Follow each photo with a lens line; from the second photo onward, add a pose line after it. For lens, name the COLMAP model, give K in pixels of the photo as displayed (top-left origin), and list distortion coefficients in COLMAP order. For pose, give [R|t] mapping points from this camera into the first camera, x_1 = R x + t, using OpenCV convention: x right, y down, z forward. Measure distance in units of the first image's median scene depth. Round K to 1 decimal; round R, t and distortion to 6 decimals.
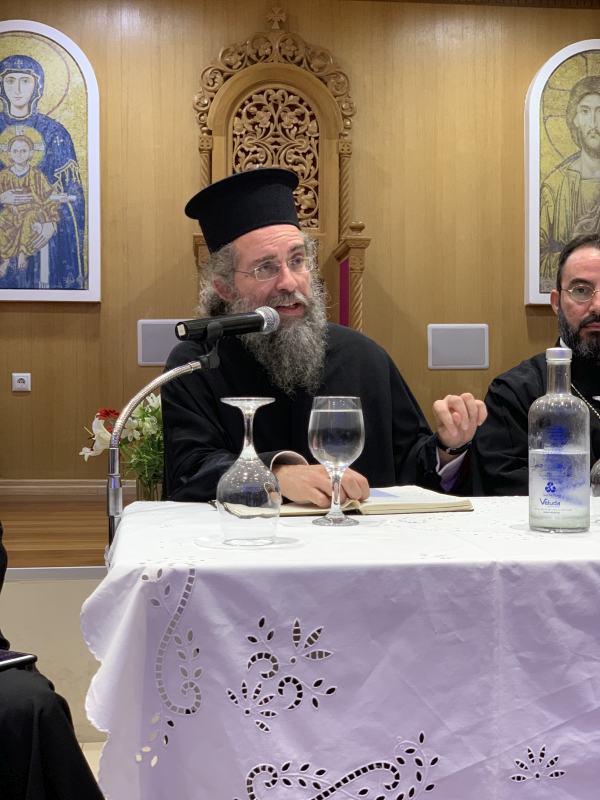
lens RADIAL K [[1200.8, 0, 300.0], [0, 1200.8, 400.0], [0, 0, 1]] dist [0.136934, -0.603868]
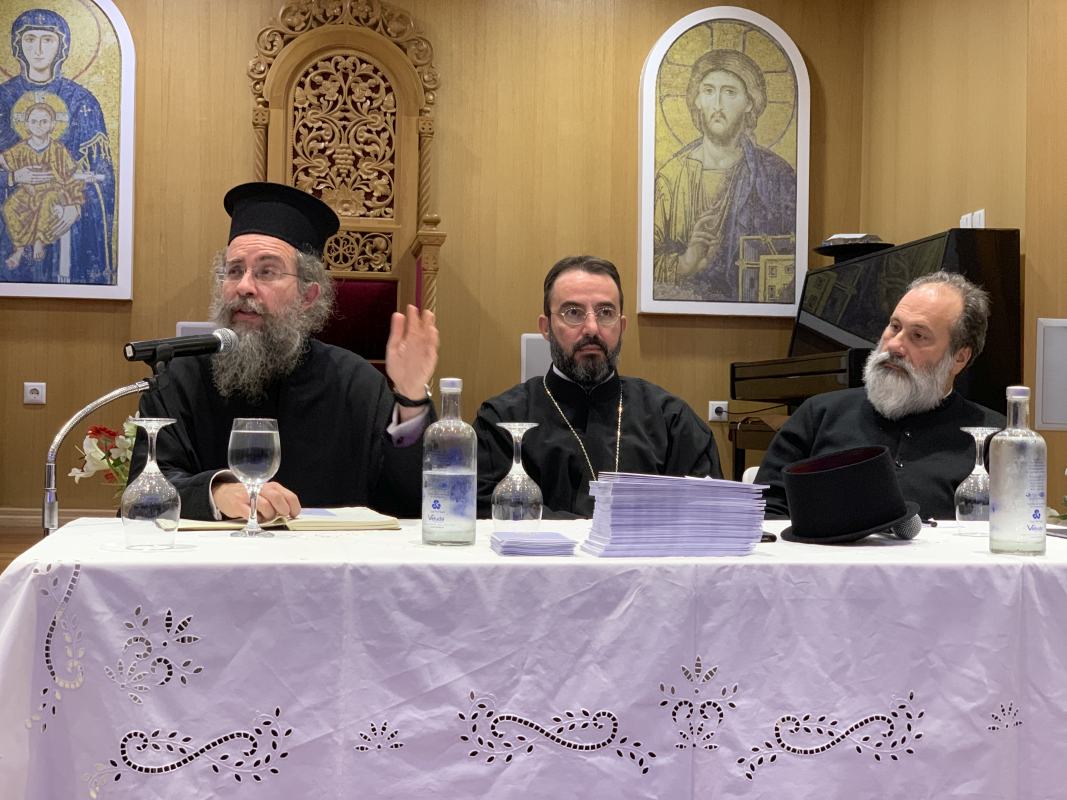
lens RADIAL K [[1601.6, 0, 533.5], [0, 1601.6, 400.0], [0, 0, 1]] dist [0.136934, -0.603868]
pose [[0.998890, 0.018778, 0.043188, 0.070483], [-0.018257, 0.999756, -0.012427, -0.002064], [-0.043411, 0.011624, 0.998990, -0.146873]]
